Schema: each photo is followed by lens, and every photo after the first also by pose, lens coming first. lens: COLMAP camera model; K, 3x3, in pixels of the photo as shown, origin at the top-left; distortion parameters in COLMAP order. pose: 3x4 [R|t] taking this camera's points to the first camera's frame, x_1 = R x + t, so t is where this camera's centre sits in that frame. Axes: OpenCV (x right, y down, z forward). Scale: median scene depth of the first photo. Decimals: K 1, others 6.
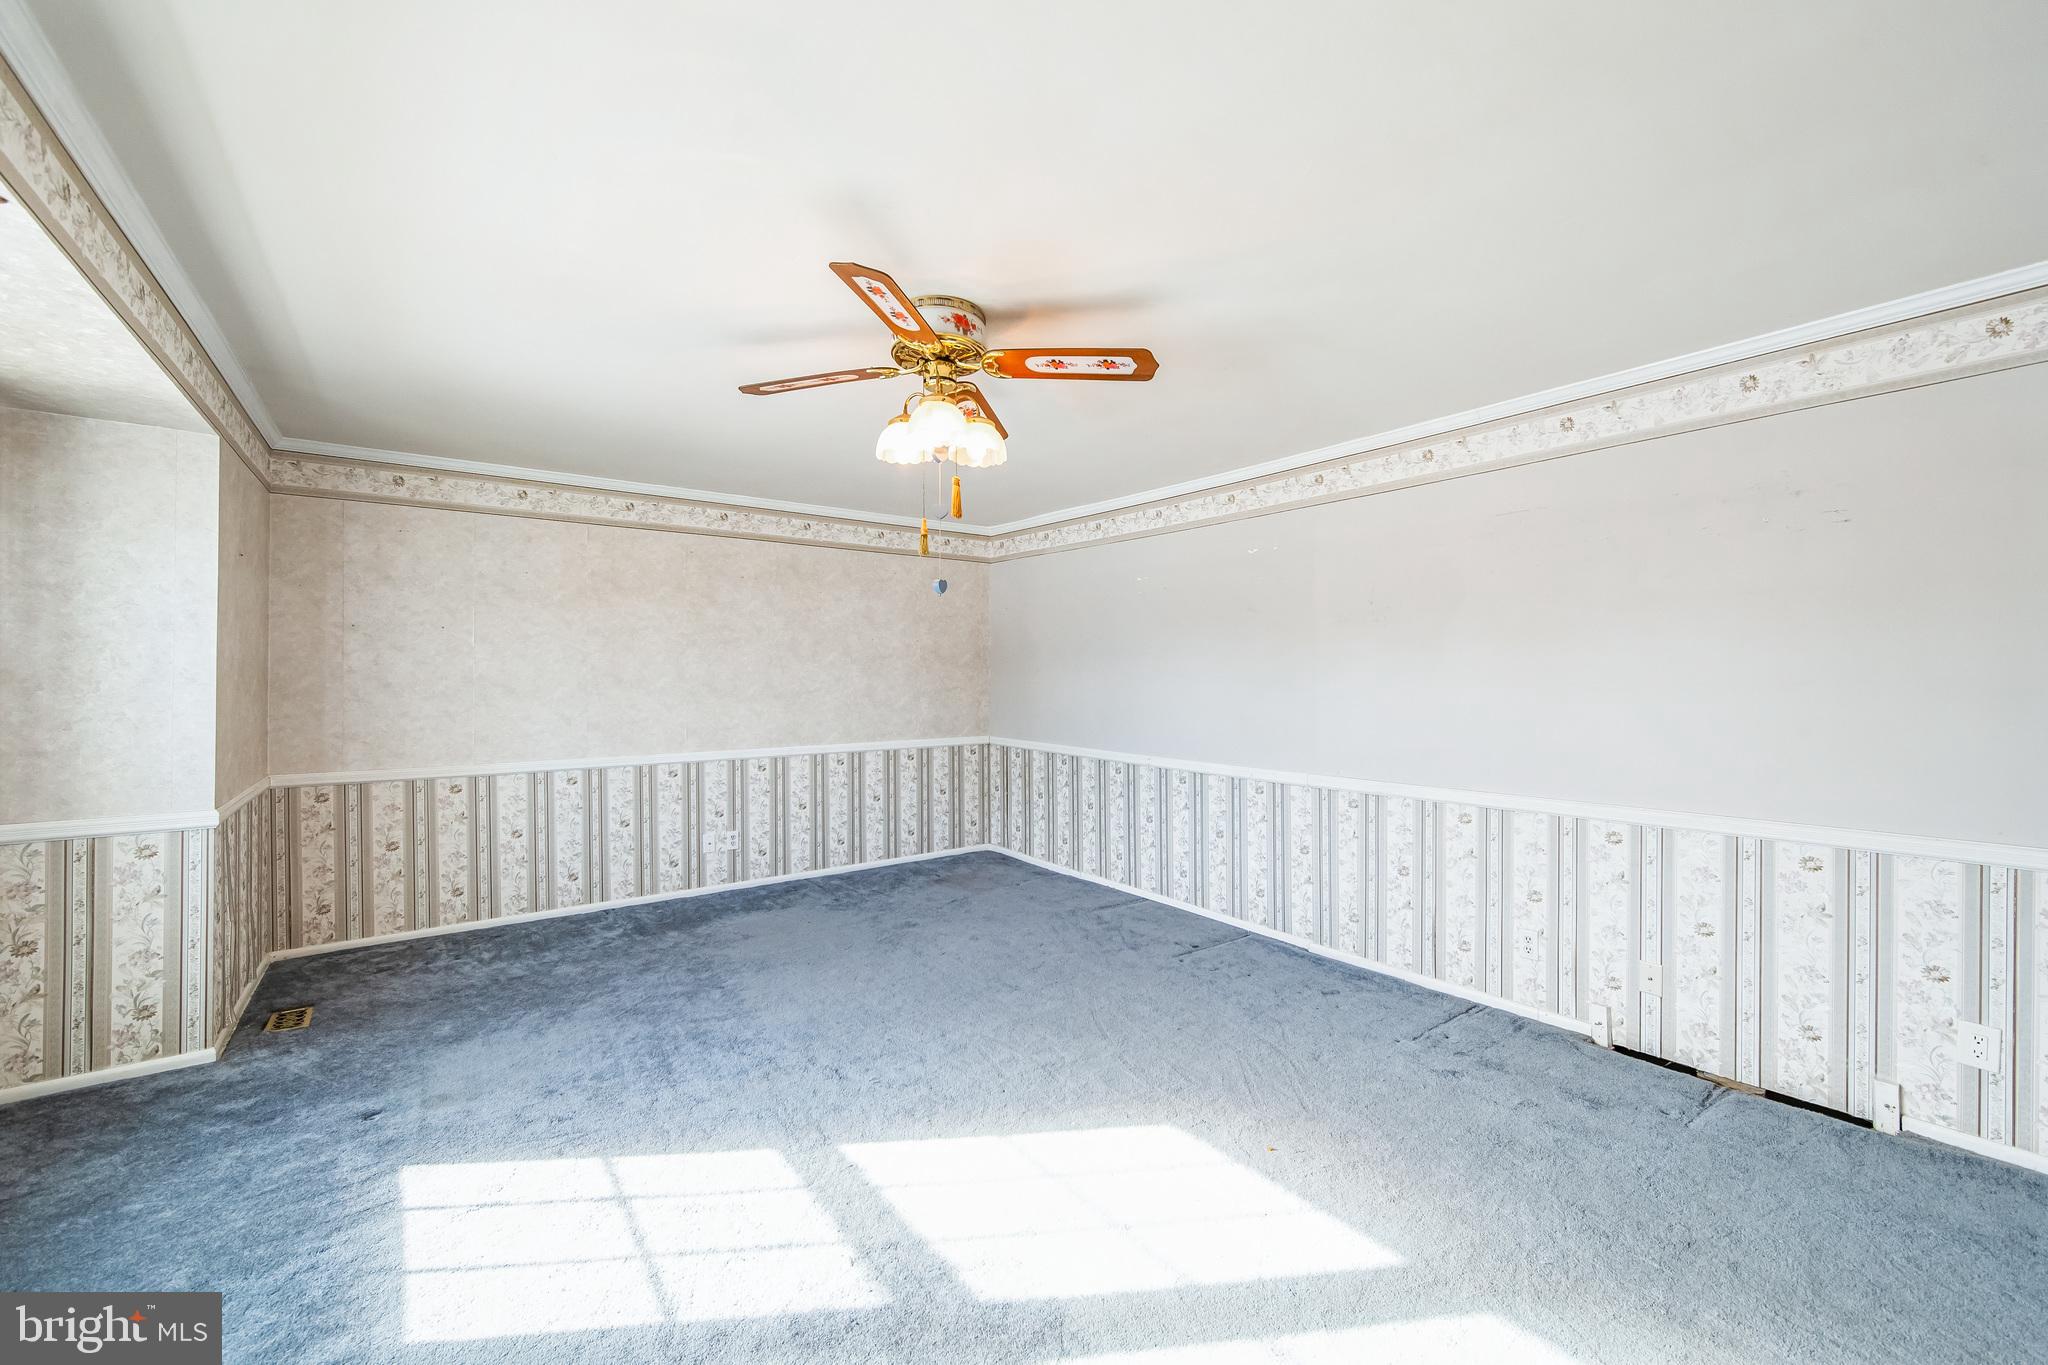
lens RADIAL K [[808.4, 0, 1035.7], [0, 808.4, 647.0], [0, 0, 1]] dist [-0.011063, 0.000870]
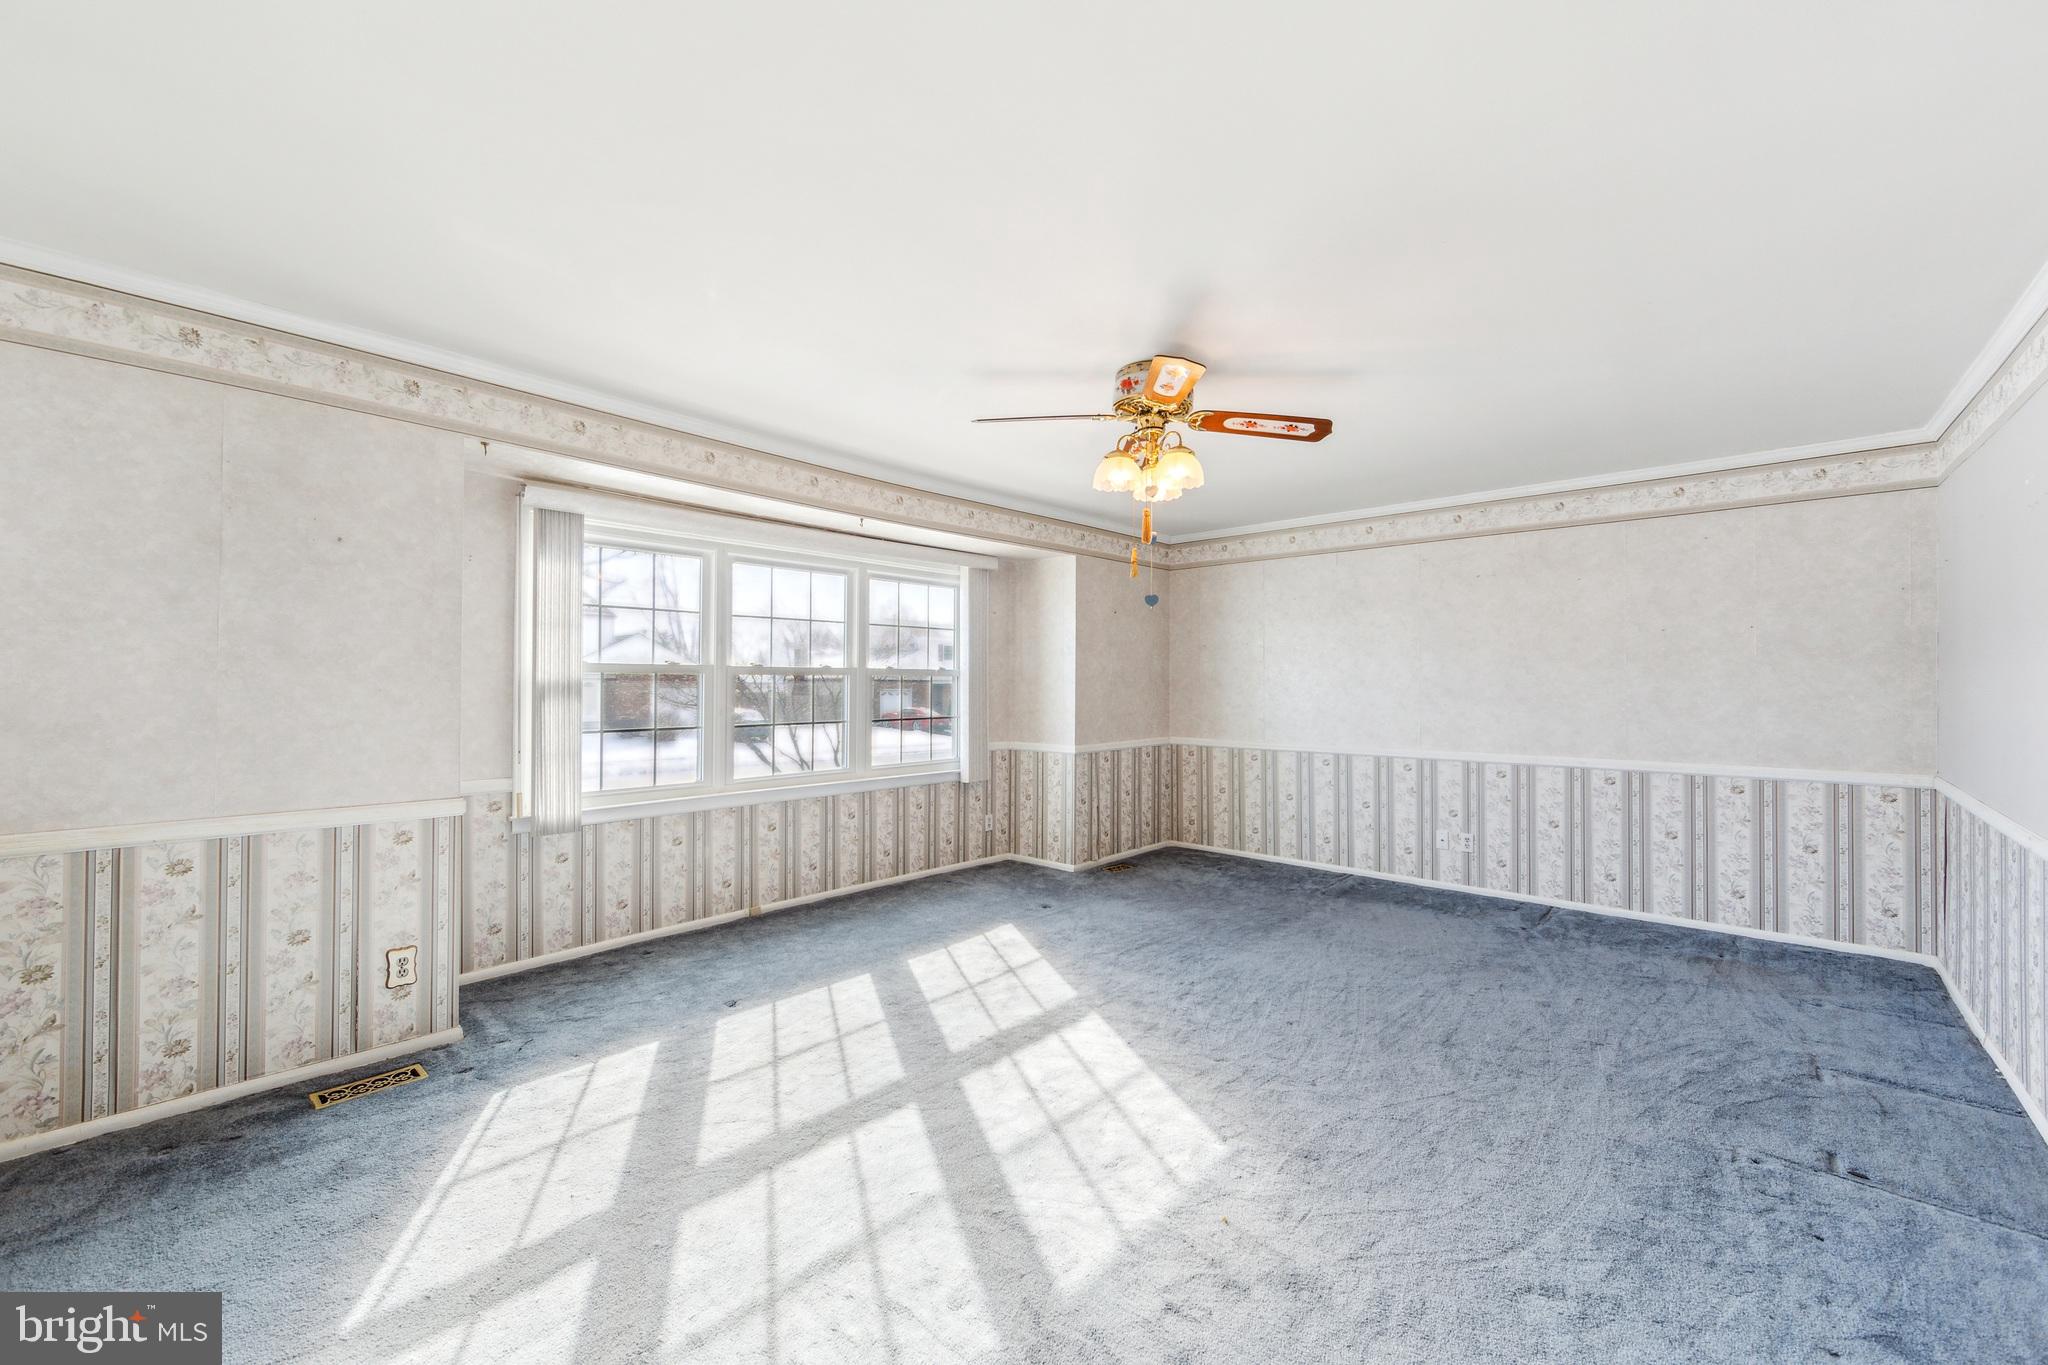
lens RADIAL K [[808.4, 0, 1021.6], [0, 808.4, 681.8], [0, 0, 1]] dist [-0.011063, 0.000870]
pose [[0.174595, 0.008850, -0.984600, 0.528215], [0.043543, 0.998912, 0.016700, 0.000204], [0.983677, -0.045788, 0.174020, 0.301572]]
